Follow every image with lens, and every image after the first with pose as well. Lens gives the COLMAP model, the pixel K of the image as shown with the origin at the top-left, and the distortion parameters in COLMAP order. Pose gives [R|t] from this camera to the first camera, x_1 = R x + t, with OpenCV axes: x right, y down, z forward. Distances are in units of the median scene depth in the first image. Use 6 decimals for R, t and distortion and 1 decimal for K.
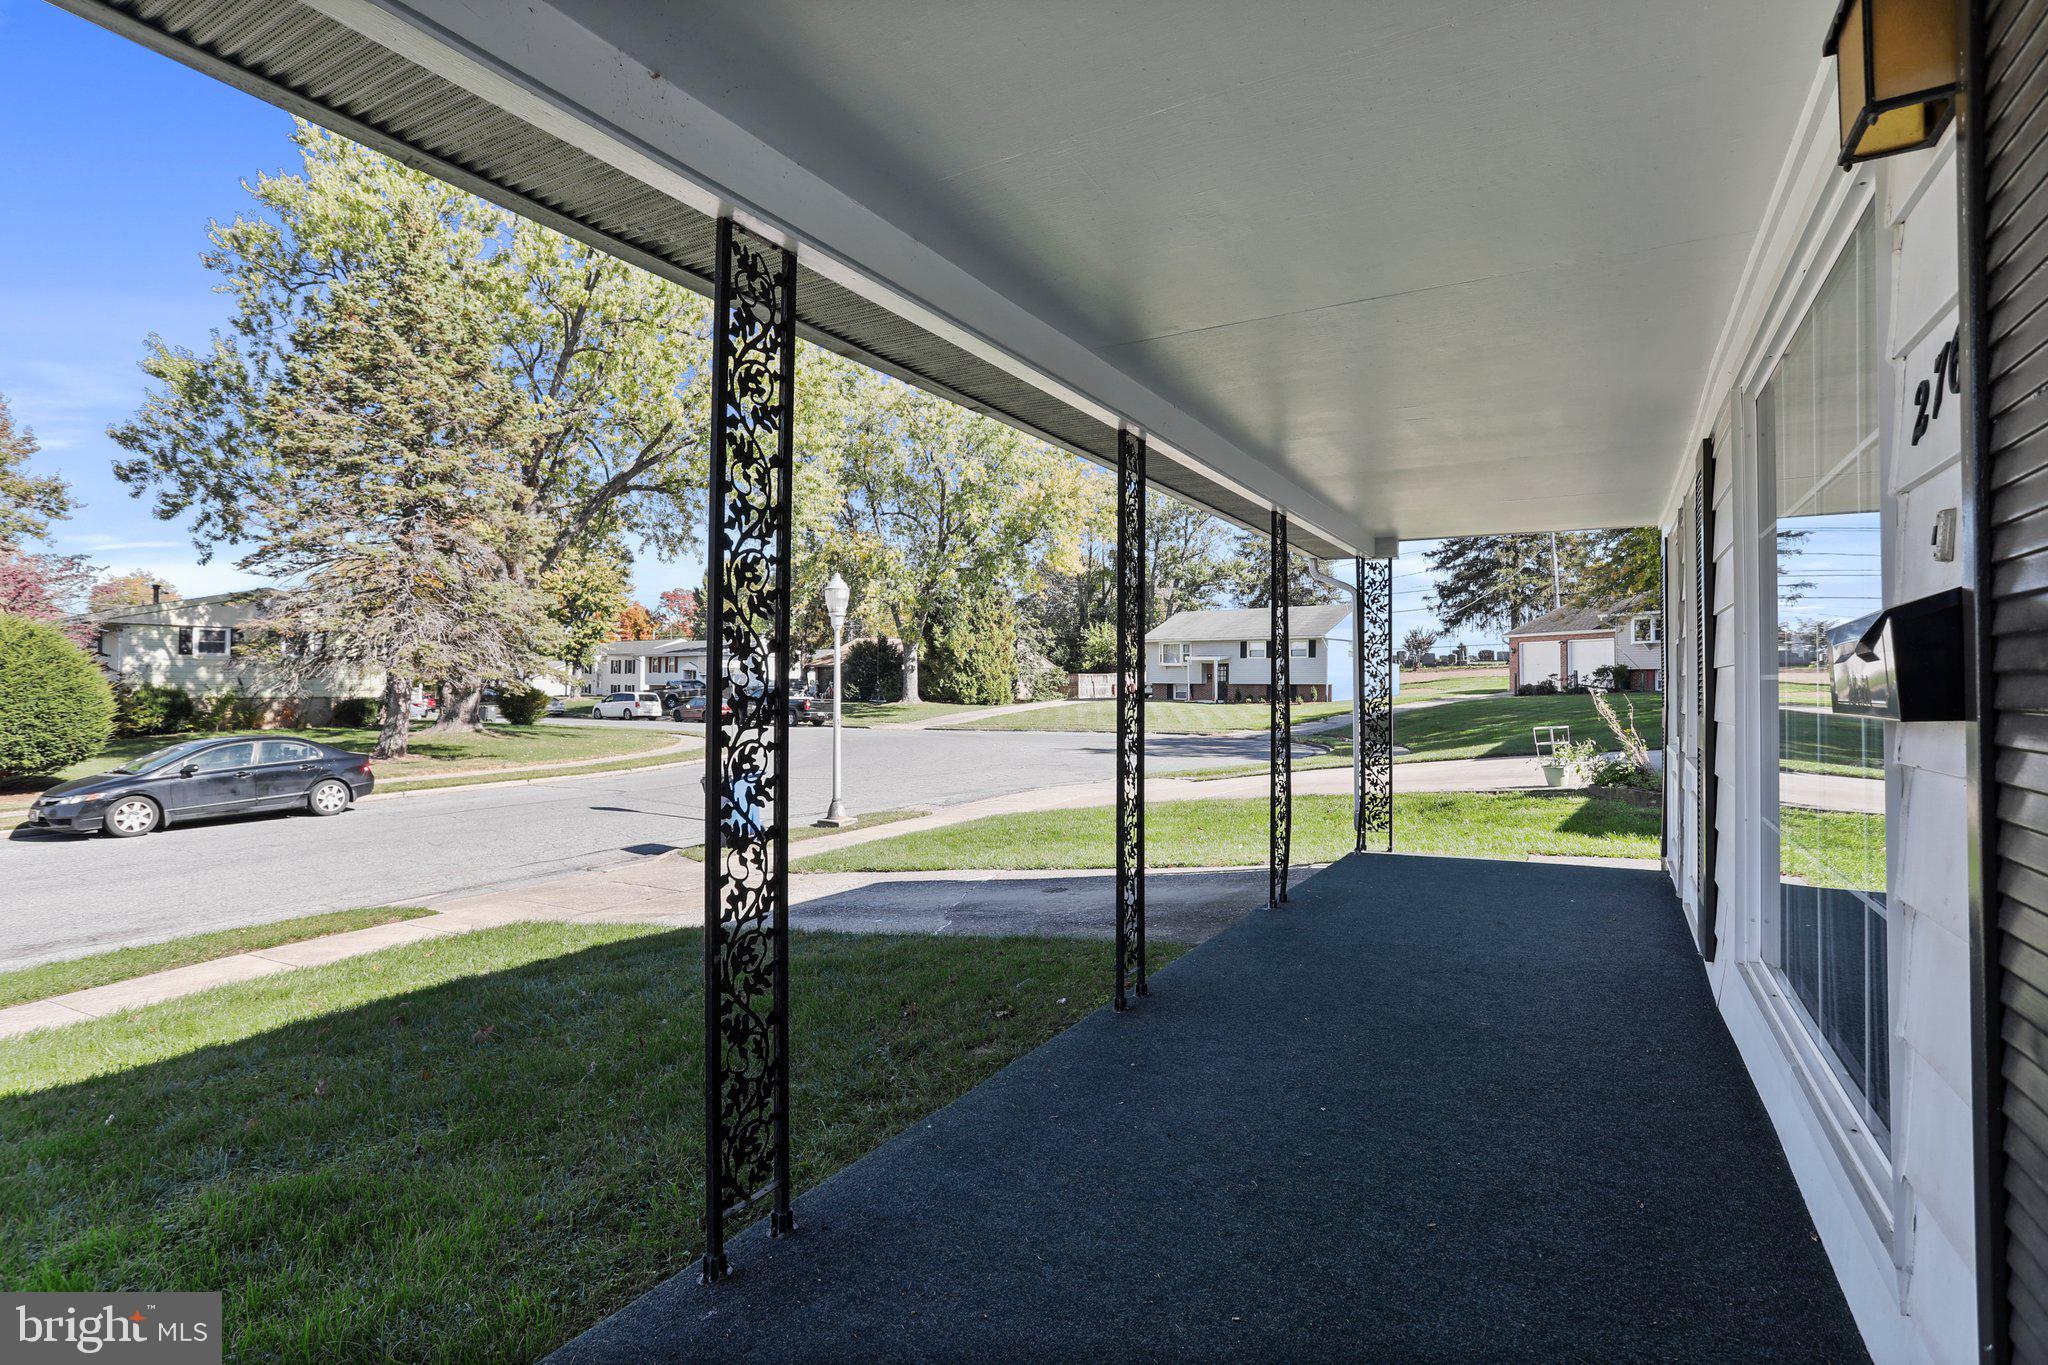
lens RADIAL K [[995.4, 0, 1034.7], [0, 995.4, 690.2], [0, 0, 1]] dist [-0.063917, 0.032769]
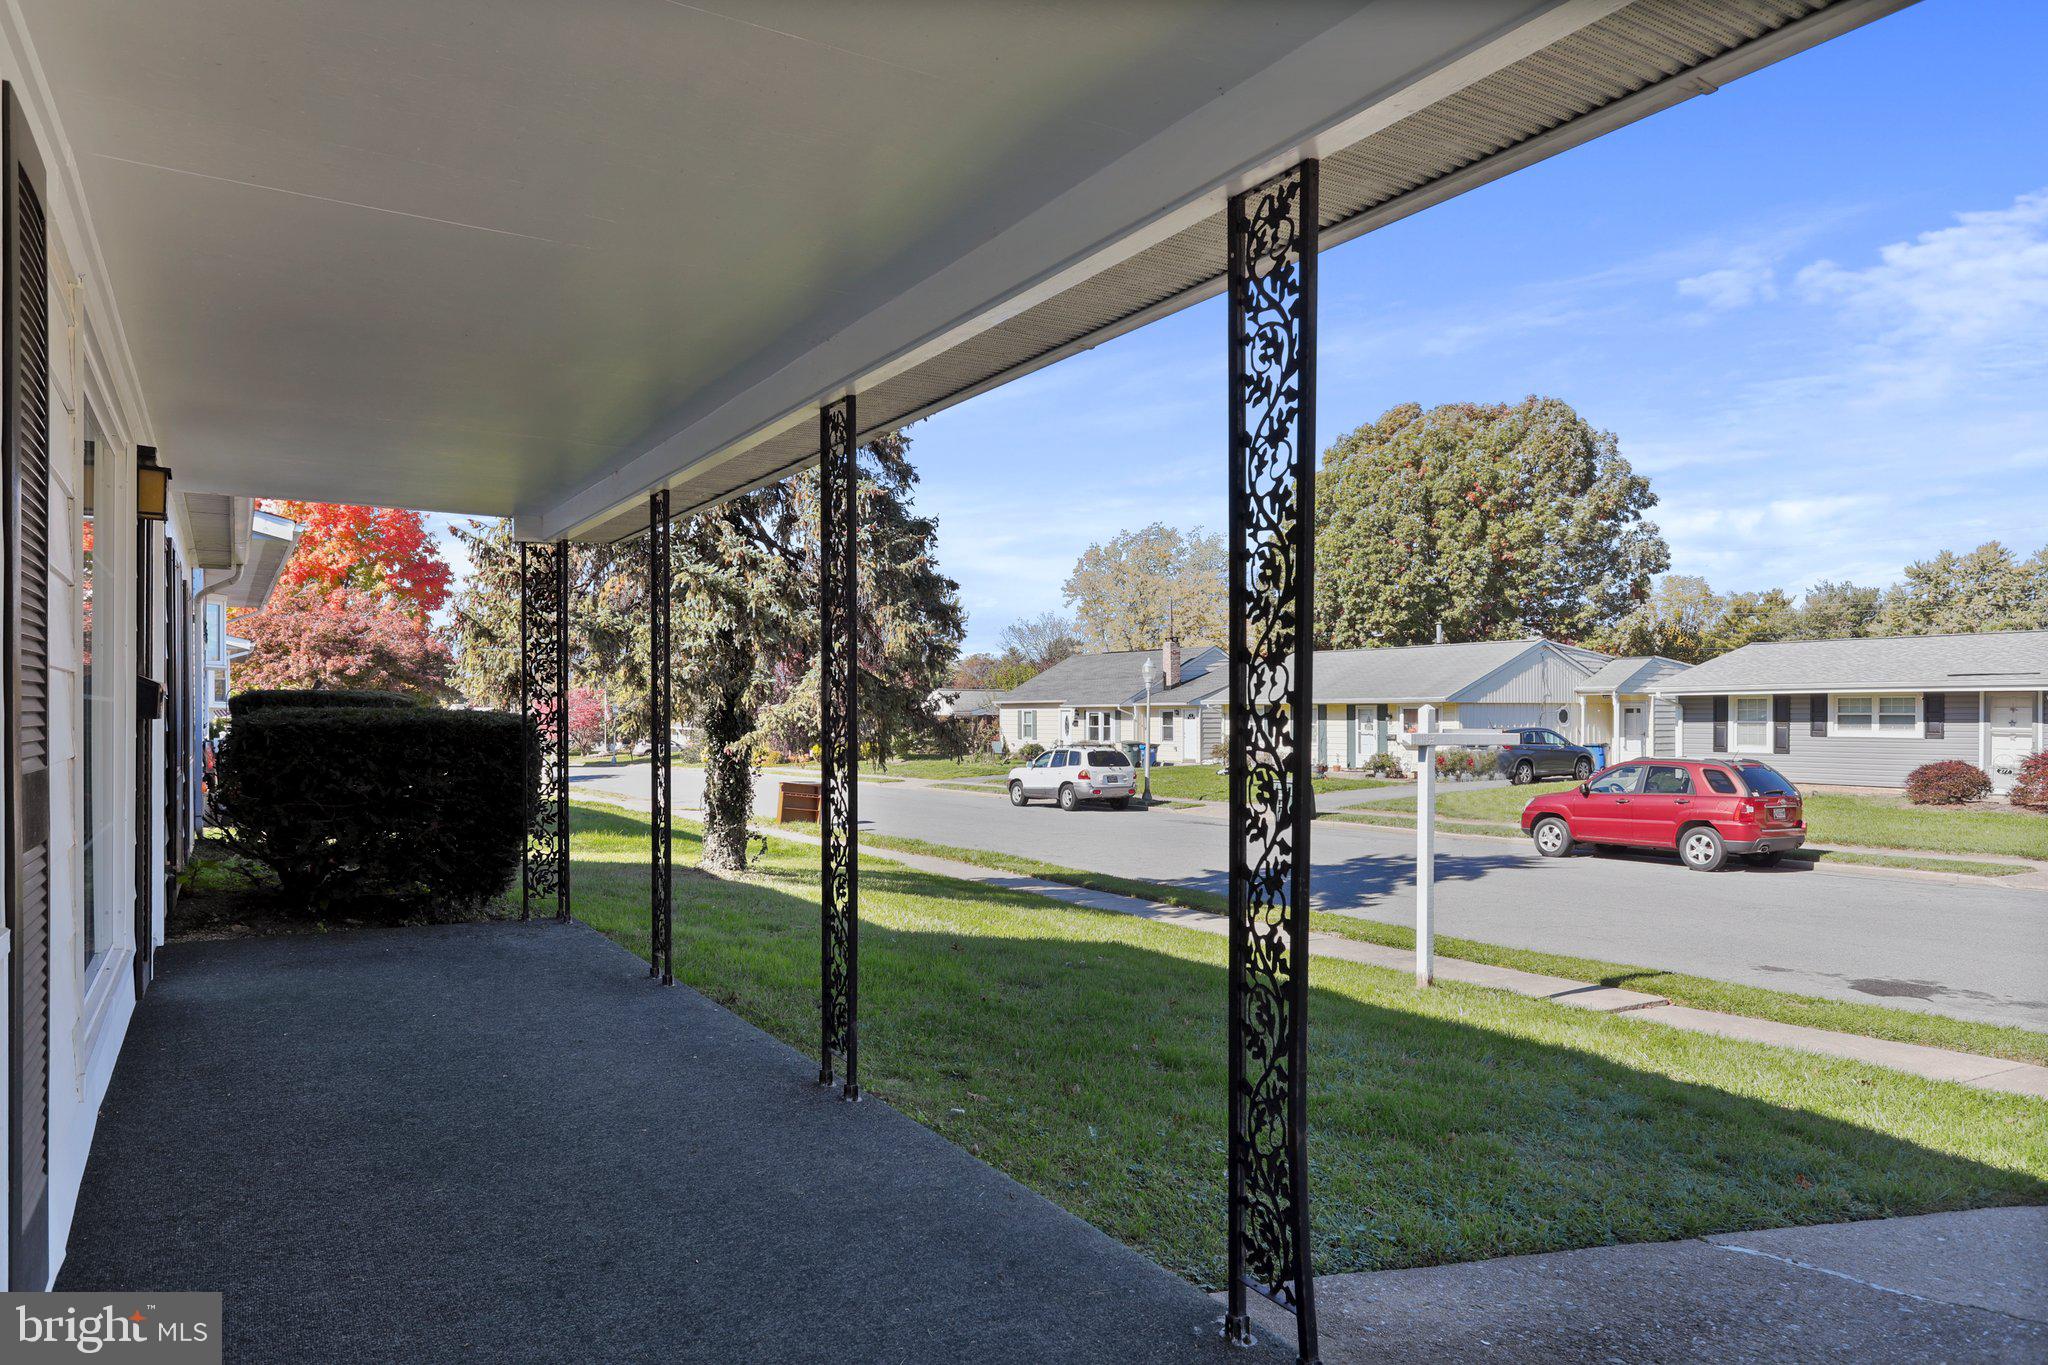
lens RADIAL K [[1302.4, 0, 1024.0], [0, 1302.4, 682.5], [0, 0, 1]] dist [-0.026174, 0.001994]
pose [[-0.484791, -0.023193, -0.874322, 0.749772], [0.001269, 0.999629, -0.027220, 0.002480], [0.874629, -0.014306, -0.484582, 1.275617]]
